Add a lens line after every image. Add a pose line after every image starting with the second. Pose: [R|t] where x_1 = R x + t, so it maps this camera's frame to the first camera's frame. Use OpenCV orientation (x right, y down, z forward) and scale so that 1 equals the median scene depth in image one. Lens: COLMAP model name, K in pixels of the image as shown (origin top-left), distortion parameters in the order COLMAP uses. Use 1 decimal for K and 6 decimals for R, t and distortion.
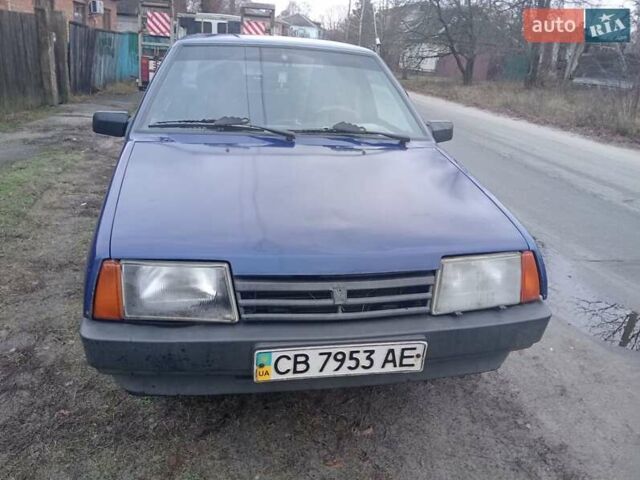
lens RADIAL K [[522.8, 0, 320.0], [0, 522.8, 240.0], [0, 0, 1]] dist [0.070401, -0.152187]
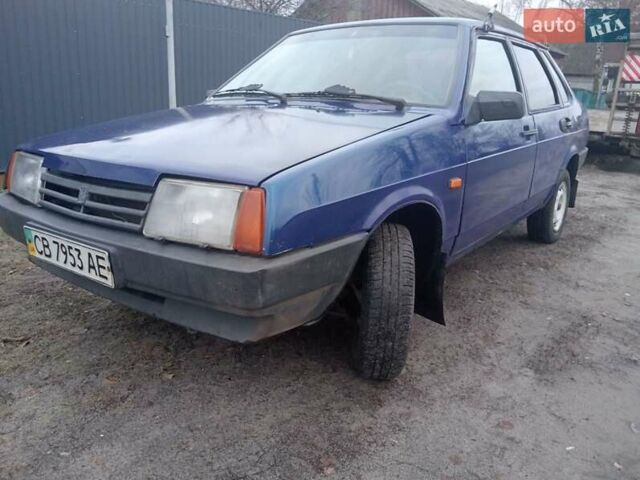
lens RADIAL K [[522.8, 0, 320.0], [0, 522.8, 240.0], [0, 0, 1]] dist [0.070401, -0.152187]
pose [[0.669056, 0.150629, -0.727787, 0.863963], [-0.236507, 0.971492, -0.016354, 0.072764], [0.704576, 0.183069, 0.685608, 0.464980]]
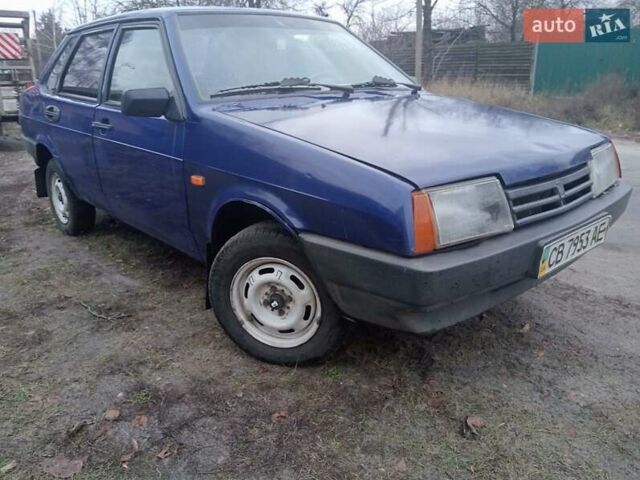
lens RADIAL K [[522.8, 0, 320.0], [0, 522.8, 240.0], [0, 0, 1]] dist [0.070401, -0.152187]
pose [[0.853398, -0.225178, 0.470114, -0.726203], [0.237868, 0.970731, 0.033167, 0.036453], [-0.463823, 0.083521, 0.881982, 0.180821]]
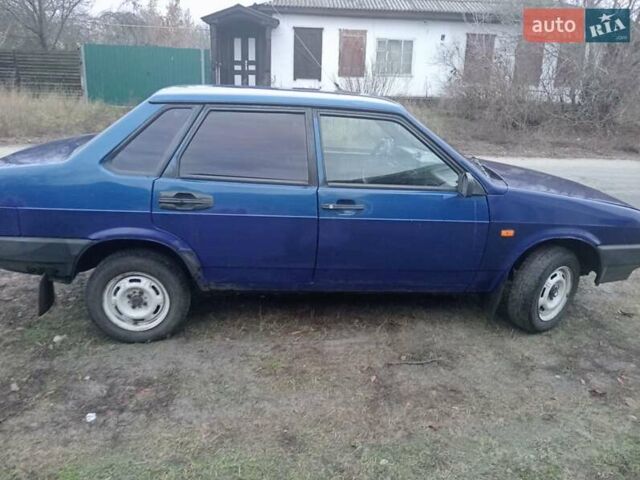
lens RADIAL K [[522.8, 0, 320.0], [0, 522.8, 240.0], [0, 0, 1]] dist [0.070401, -0.152187]
pose [[0.065055, -0.351699, 0.933850, -1.827626], [0.304504, 0.898194, 0.317057, -0.688526], [-0.950287, 0.263735, 0.165526, 1.382030]]
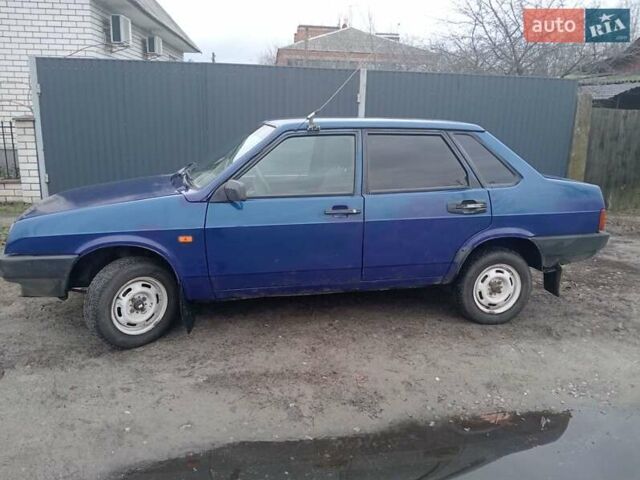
lens RADIAL K [[522.8, 0, 320.0], [0, 522.8, 240.0], [0, 0, 1]] dist [0.070401, -0.152187]
pose [[0.020045, 0.164464, -0.986179, 1.770031], [-0.364217, 0.919800, 0.145991, -0.453480], [0.931098, 0.356257, 0.078338, 1.517932]]
